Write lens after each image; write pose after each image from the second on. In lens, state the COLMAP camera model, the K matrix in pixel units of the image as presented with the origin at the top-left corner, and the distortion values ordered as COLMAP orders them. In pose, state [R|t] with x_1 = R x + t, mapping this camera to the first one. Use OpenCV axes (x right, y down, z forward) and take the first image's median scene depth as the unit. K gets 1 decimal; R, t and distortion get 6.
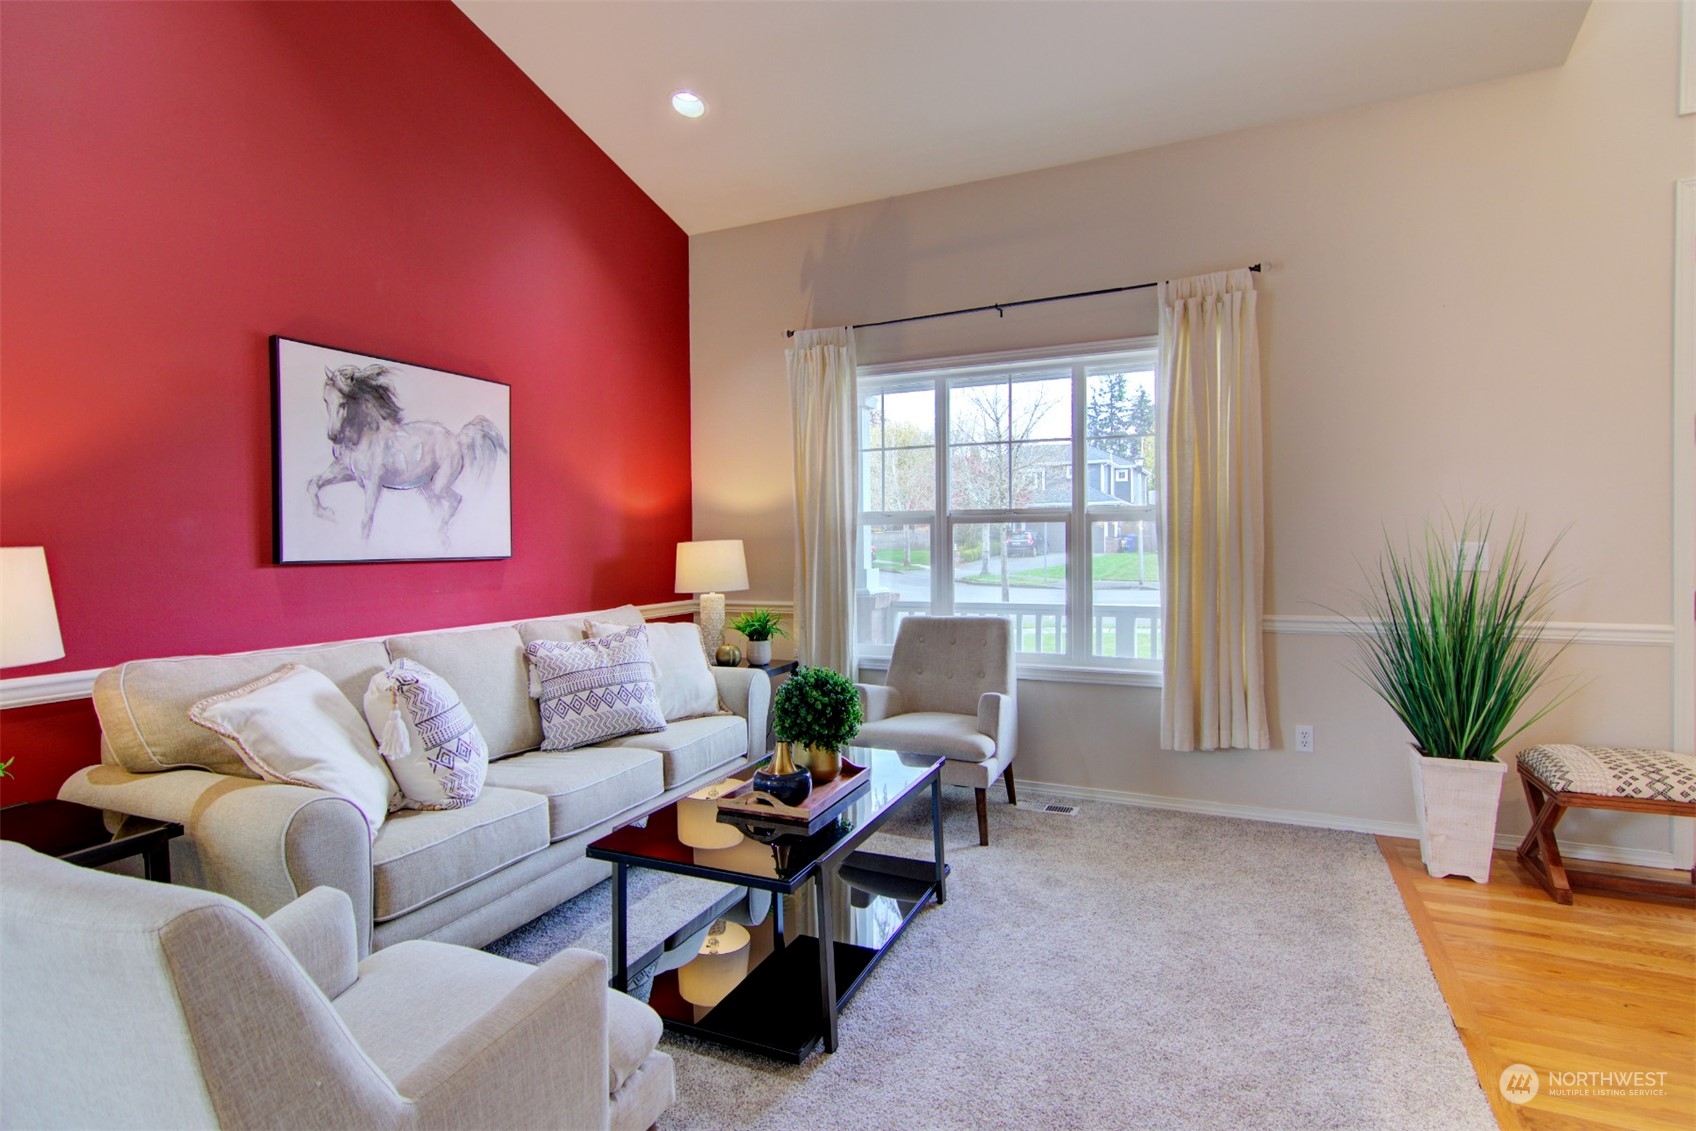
lens RADIAL K [[858.8, 0, 848.4], [0, 858.8, 556.5], [0, 0, 1]] dist [0.003230, -0.001158]
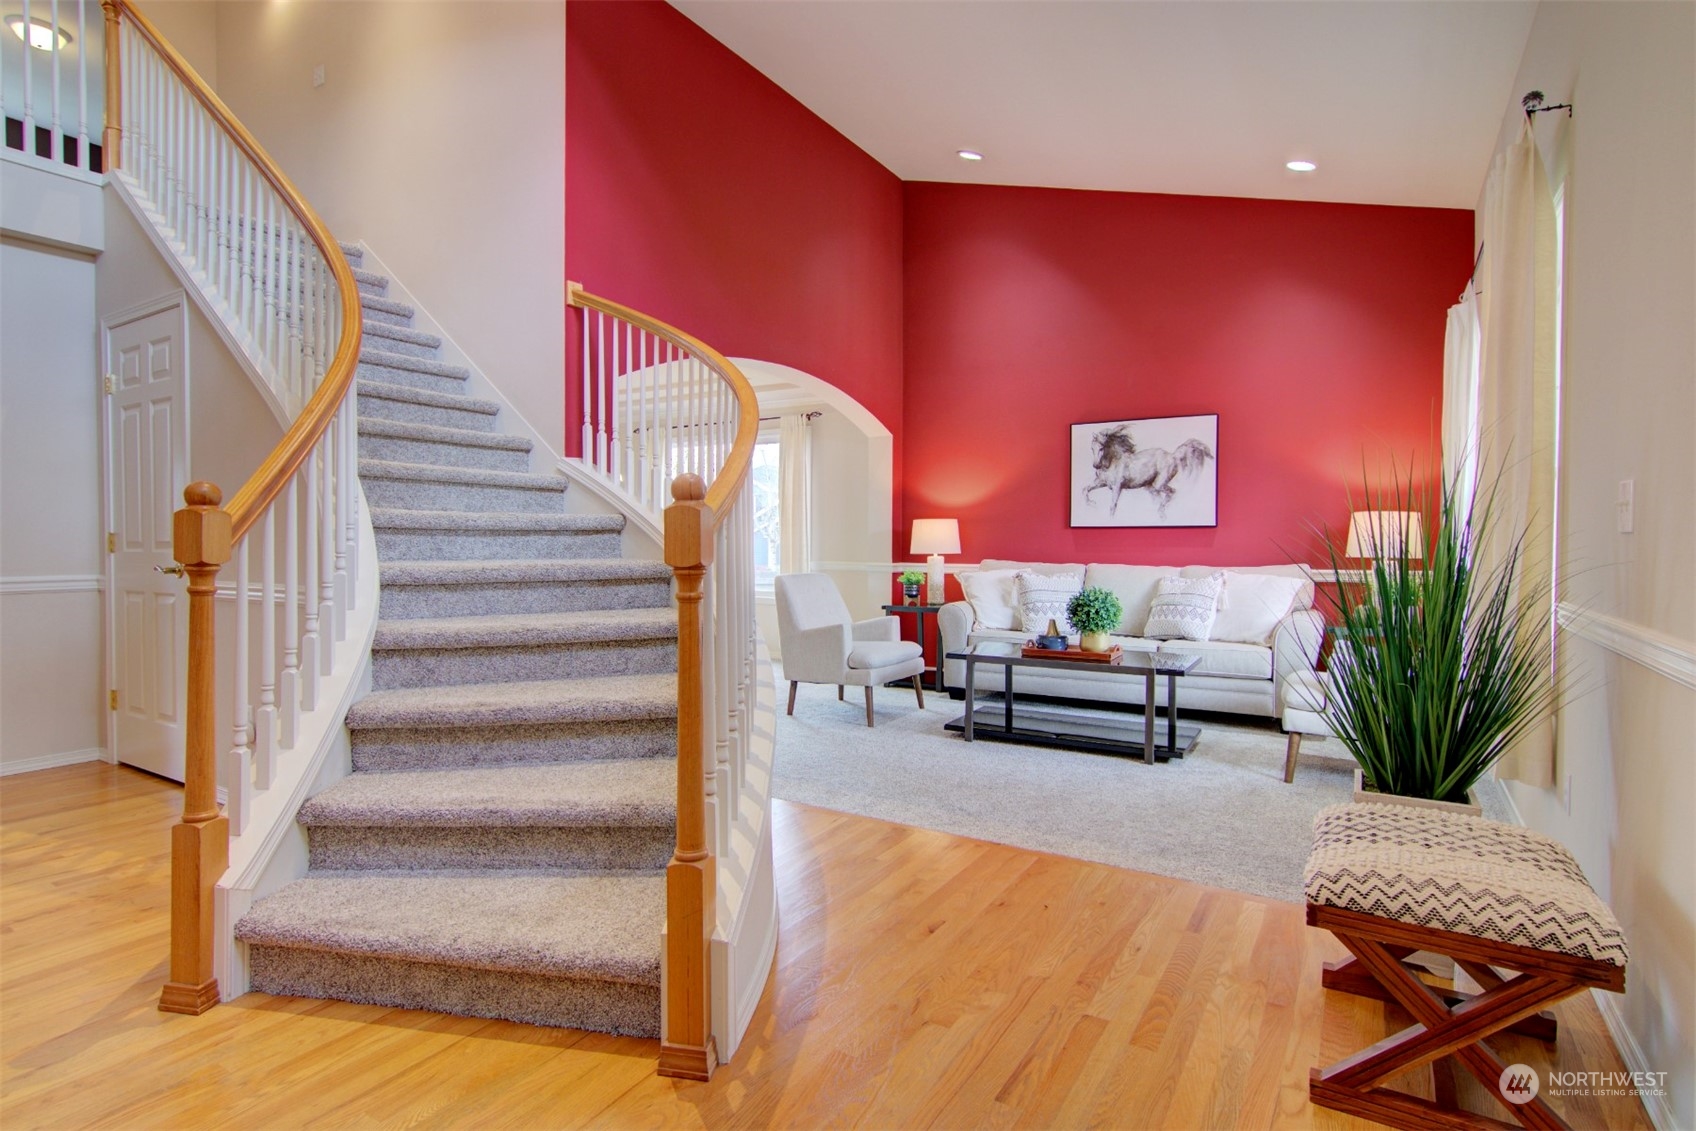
lens RADIAL K [[858.8, 0, 848.3], [0, 858.8, 555.1], [0, 0, 1]] dist [0.003230, -0.001158]
pose [[-0.118261, 0.020589, -0.992769, 1.251882], [-0.021422, 0.999499, 0.023280, 0.031906], [0.992751, 0.024020, -0.117760, 0.545247]]
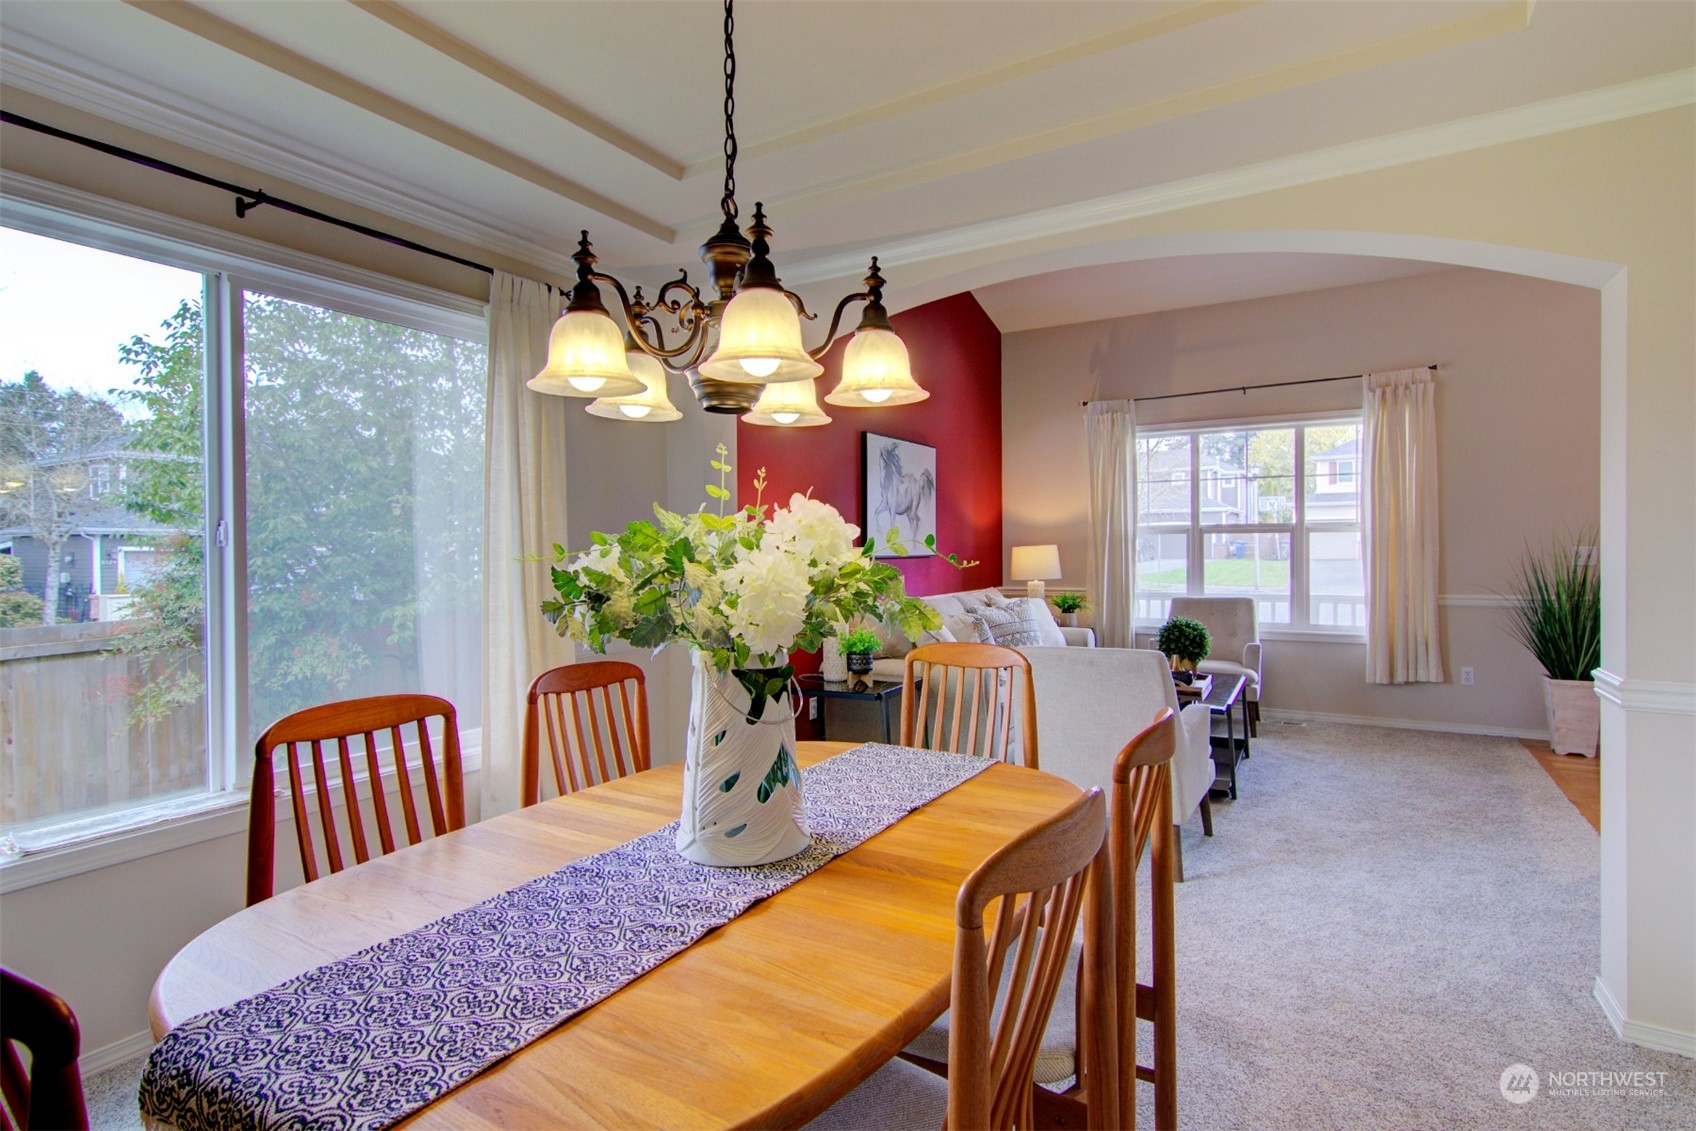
lens RADIAL K [[858.8, 0, 848.3], [0, 858.8, 555.1], [0, 0, 1]] dist [0.003230, -0.001158]
pose [[0.995271, 0.002462, -0.097104, -0.410770], [-0.003280, 0.999960, -0.008268, 0.014477], [0.097080, 0.008548, 0.995240, -0.618793]]
